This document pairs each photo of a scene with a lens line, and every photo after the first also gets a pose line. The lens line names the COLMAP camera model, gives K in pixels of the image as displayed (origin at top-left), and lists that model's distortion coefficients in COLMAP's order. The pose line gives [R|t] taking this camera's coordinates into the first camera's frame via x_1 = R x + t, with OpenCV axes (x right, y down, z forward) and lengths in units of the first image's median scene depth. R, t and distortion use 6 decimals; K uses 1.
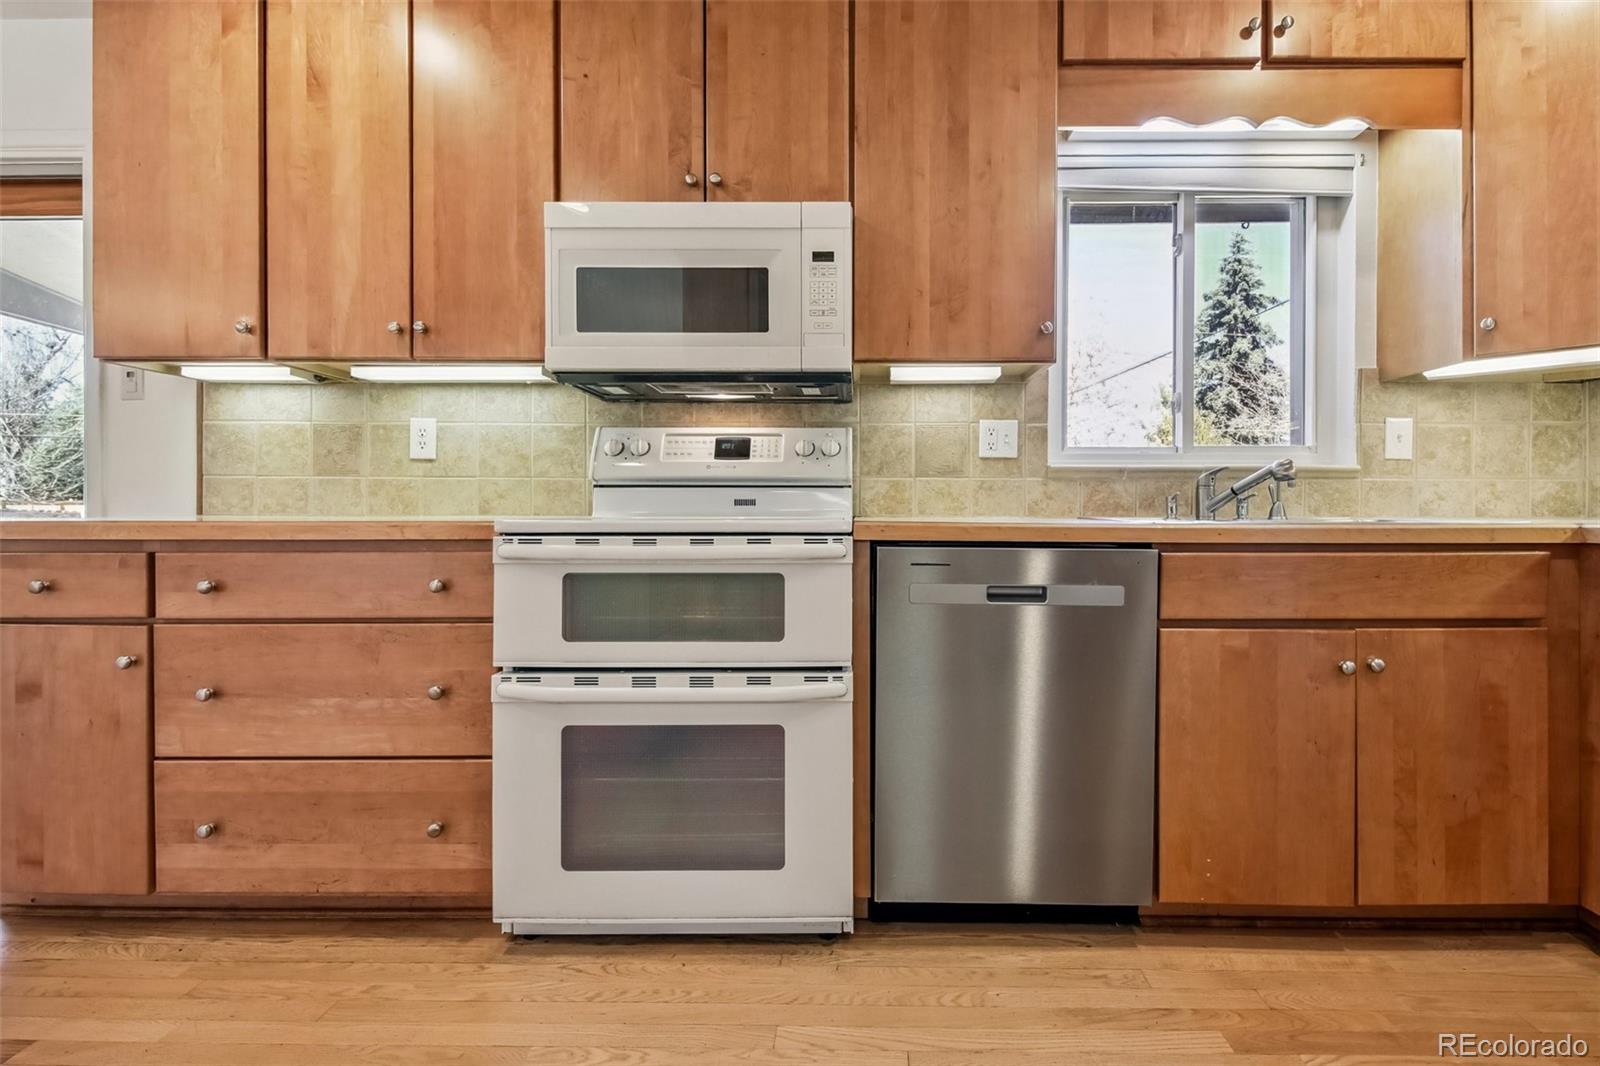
lens RADIAL K [[714.1, 0, 854.5], [0, 714.1, 514.6], [0, 0, 1]] dist [0.015583, -0.006691]
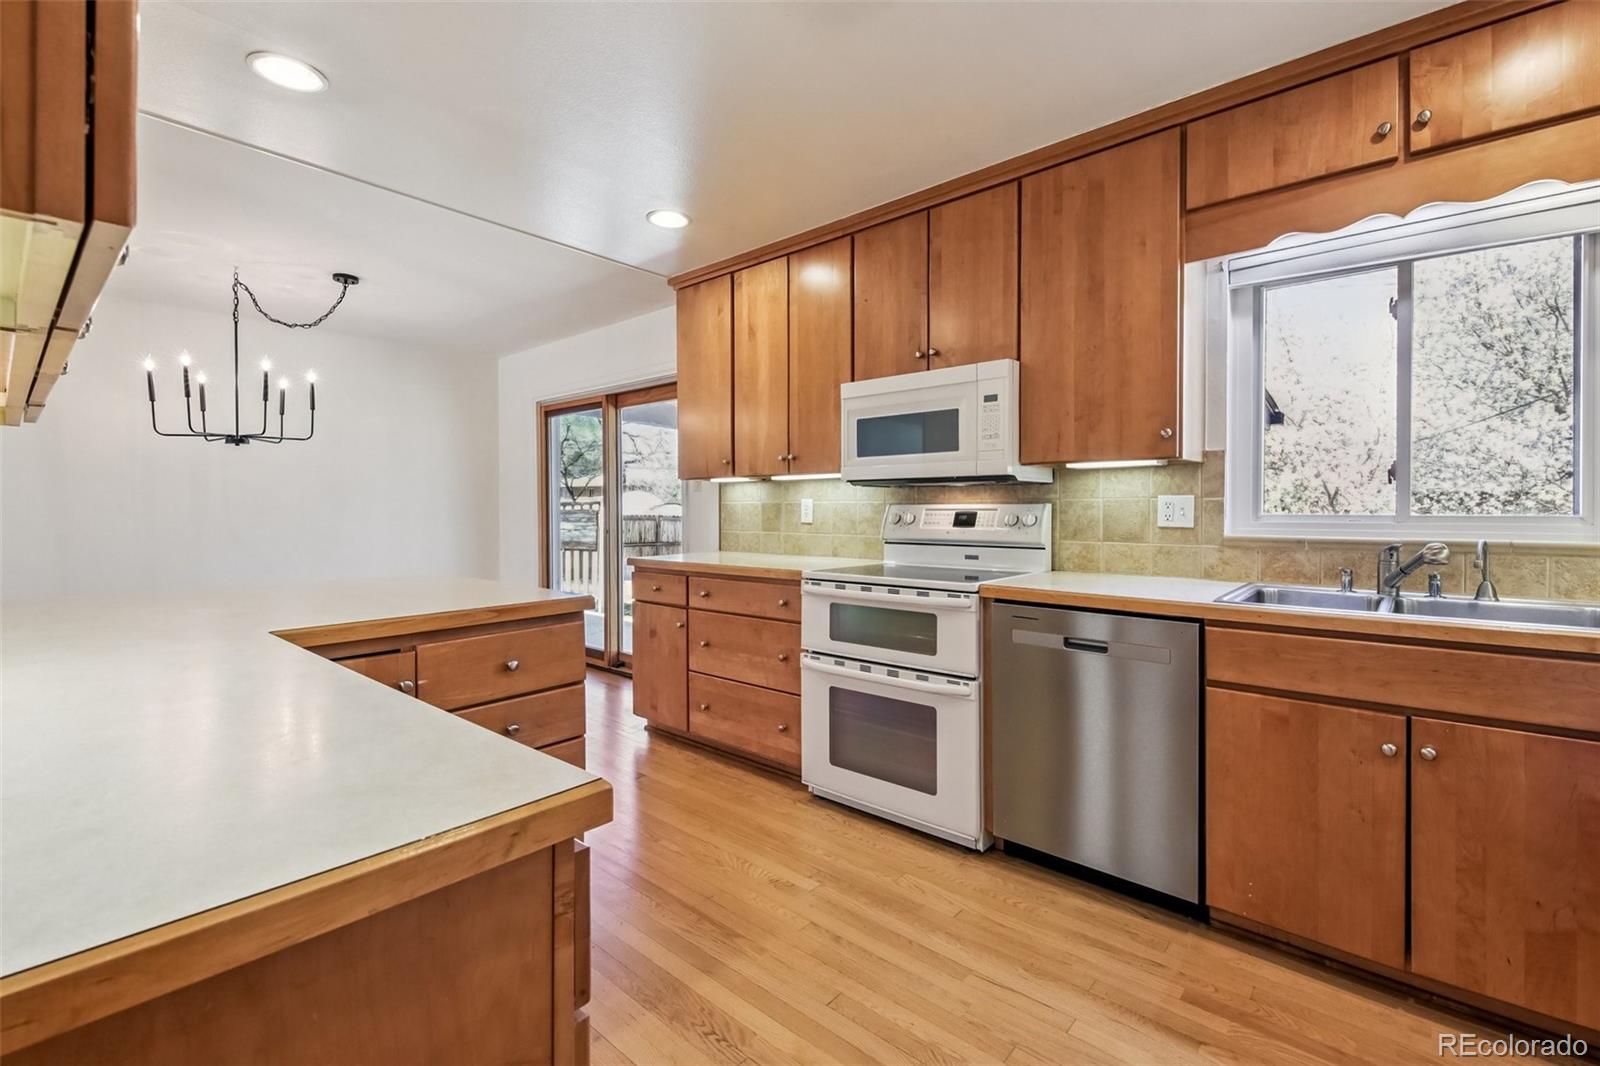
lens RADIAL K [[696.6, 0, 813.1], [0, 696.6, 525.7], [0, 0, 1]] dist [0.014455, -0.007117]
pose [[0.763374, 0.013627, -0.645813, 0.602871], [-0.002717, 0.999836, 0.017887, -0.124458], [0.645951, -0.011900, 0.763286, -0.326671]]
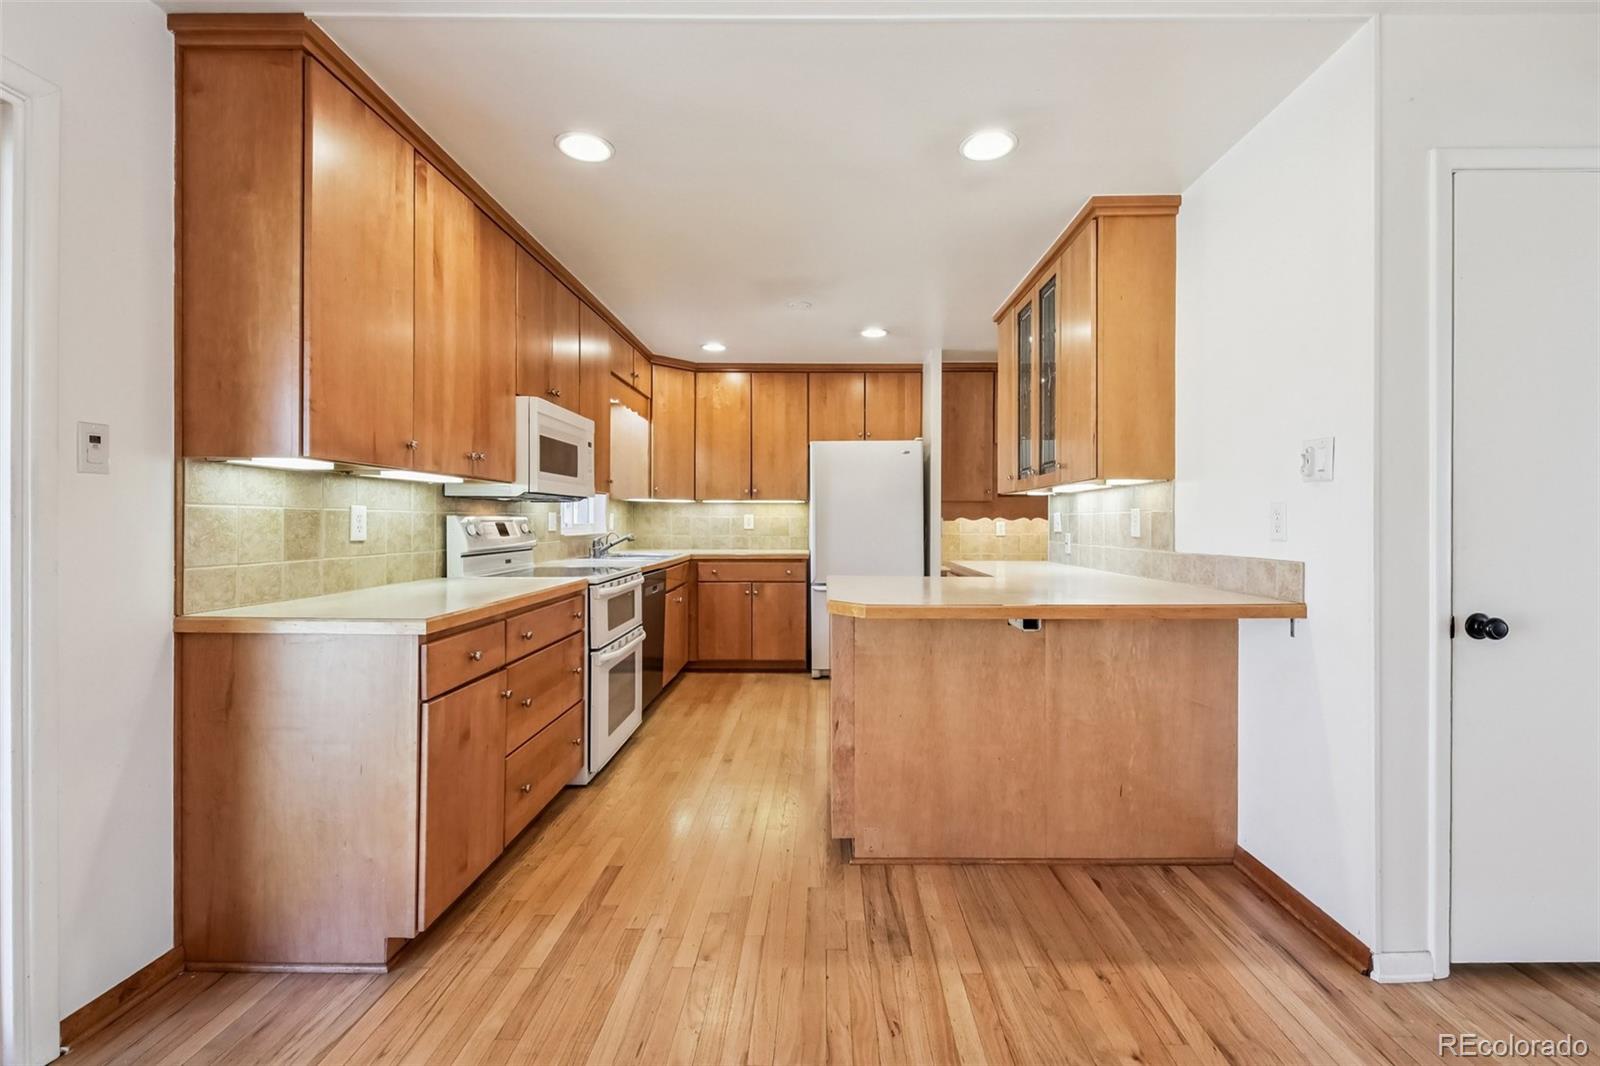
lens RADIAL K [[696.6, 0, 813.1], [0, 696.6, 525.7], [0, 0, 1]] dist [0.014455, -0.007117]
pose [[0.009292, -0.009624, 0.999911, -2.137514], [0.006512, 0.999933, 0.009564, -0.133284], [-0.999936, 0.006422, 0.009354, 0.310586]]
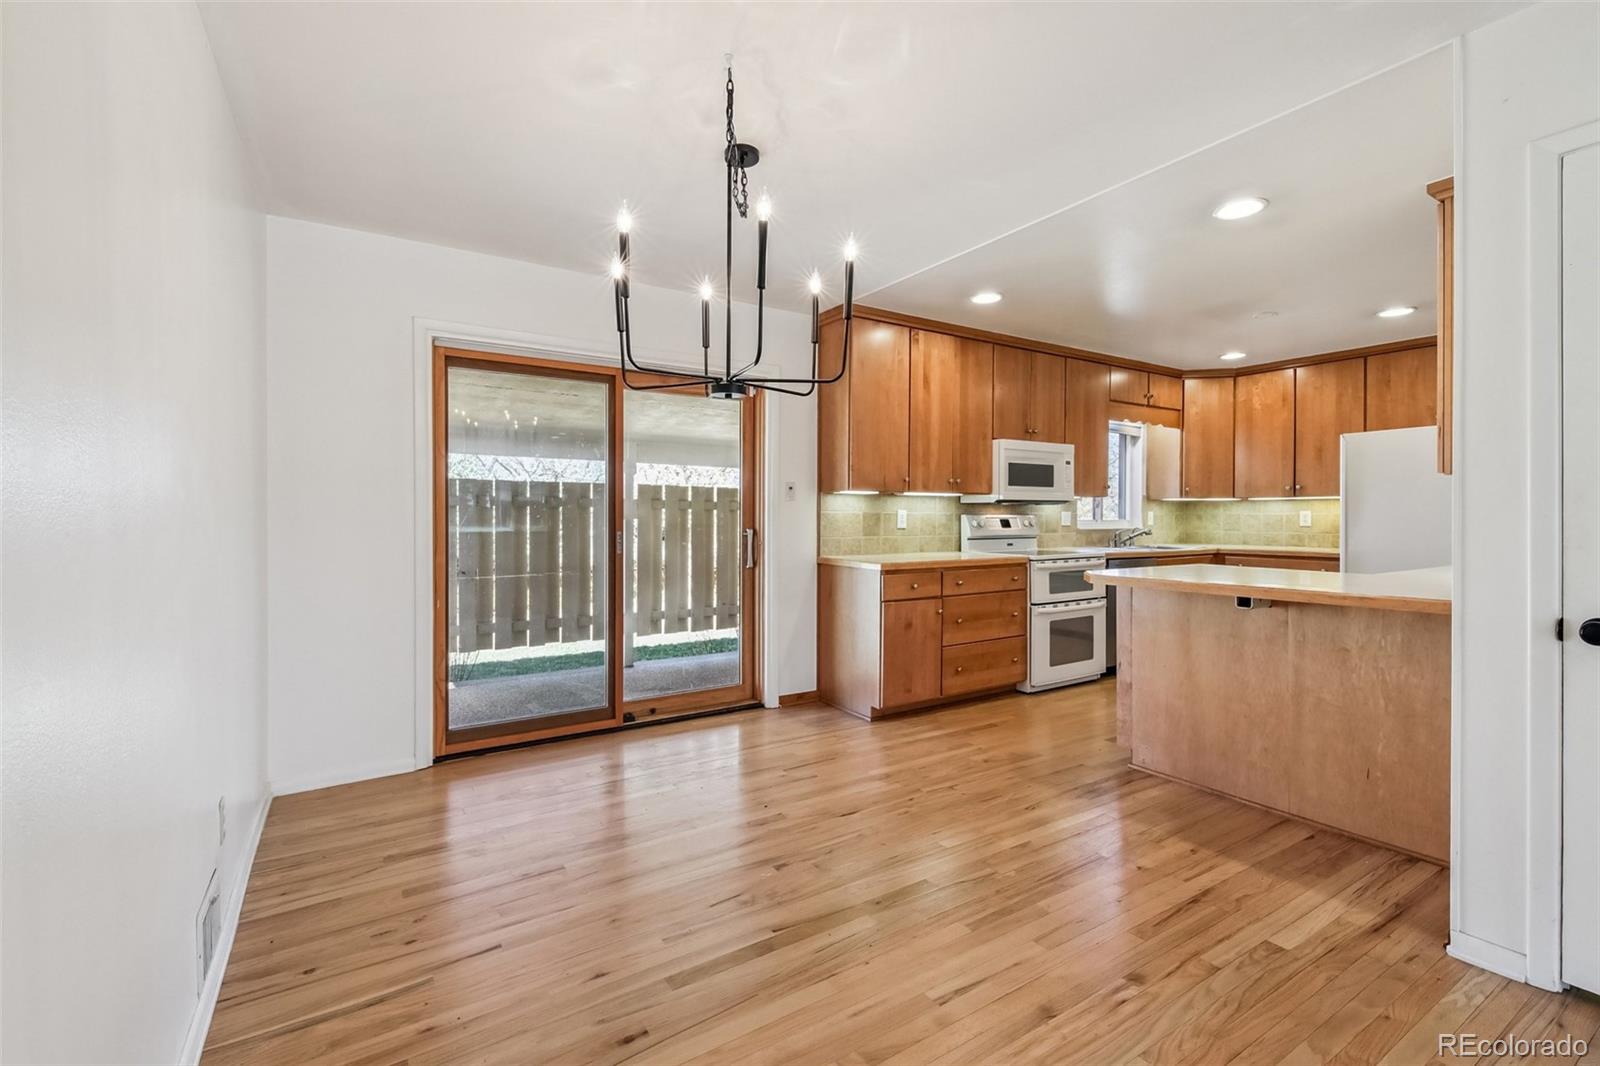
lens RADIAL K [[696.6, 0, 813.1], [0, 696.6, 525.7], [0, 0, 1]] dist [0.014455, -0.007117]
pose [[0.836188, -0.009189, 0.548366, -2.514758], [0.005711, 0.999951, 0.008047, -0.129460], [-0.548413, -0.003597, 0.836200, -0.838597]]
